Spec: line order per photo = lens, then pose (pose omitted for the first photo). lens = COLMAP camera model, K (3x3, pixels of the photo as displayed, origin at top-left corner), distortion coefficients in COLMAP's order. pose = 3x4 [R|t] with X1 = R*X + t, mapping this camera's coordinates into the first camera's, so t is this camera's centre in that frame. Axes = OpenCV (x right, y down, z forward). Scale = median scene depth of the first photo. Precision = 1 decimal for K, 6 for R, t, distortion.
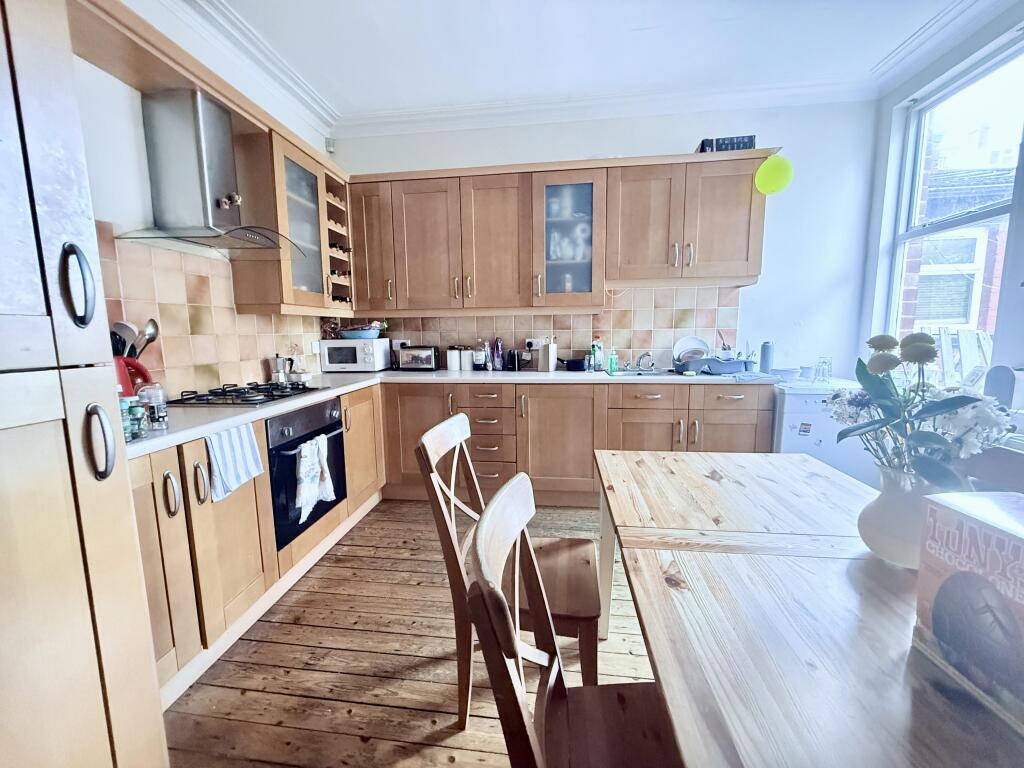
lens RADIAL K [[402.2, 0, 510.1], [0, 402.2, 379.1], [0, 0, 1]] dist [-0.000846, 0.000287]
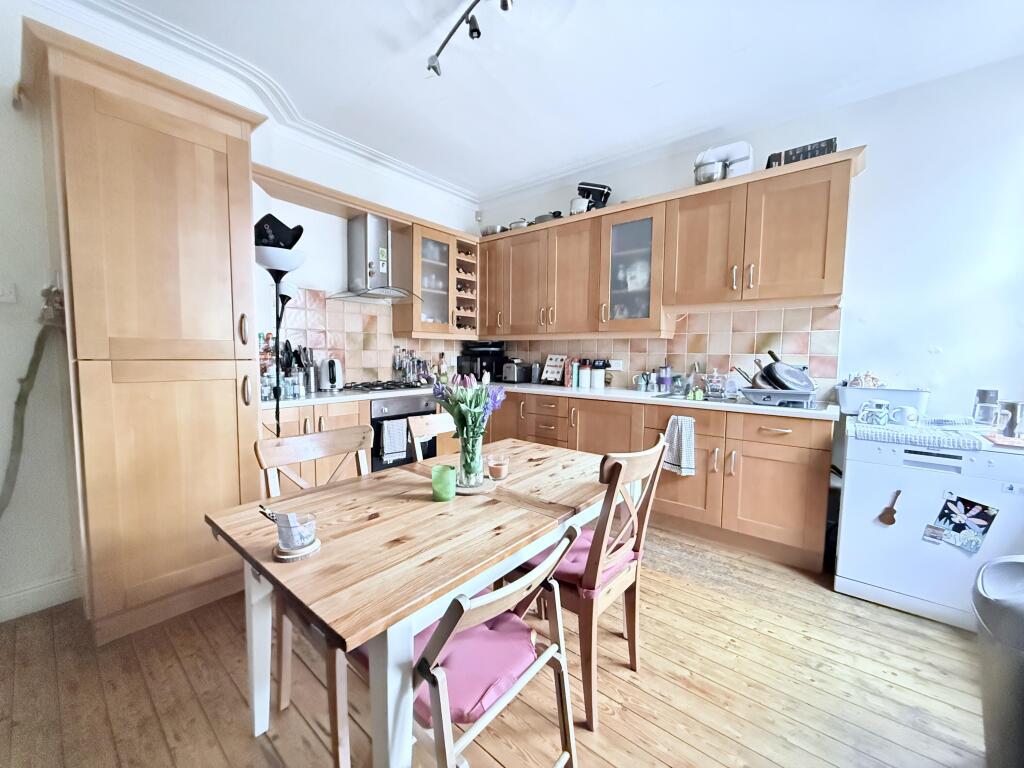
lens RADIAL K [[402.2, 0, 504.2], [0, 402.2, 383.8], [0, 0, 1]] dist [-0.000846, 0.000287]
pose [[0.843335, 0.063919, -0.533573, 0.473018], [-0.084610, 0.996310, -0.014378, 0.005357], [0.530685, 0.057271, 0.845632, -0.094040]]
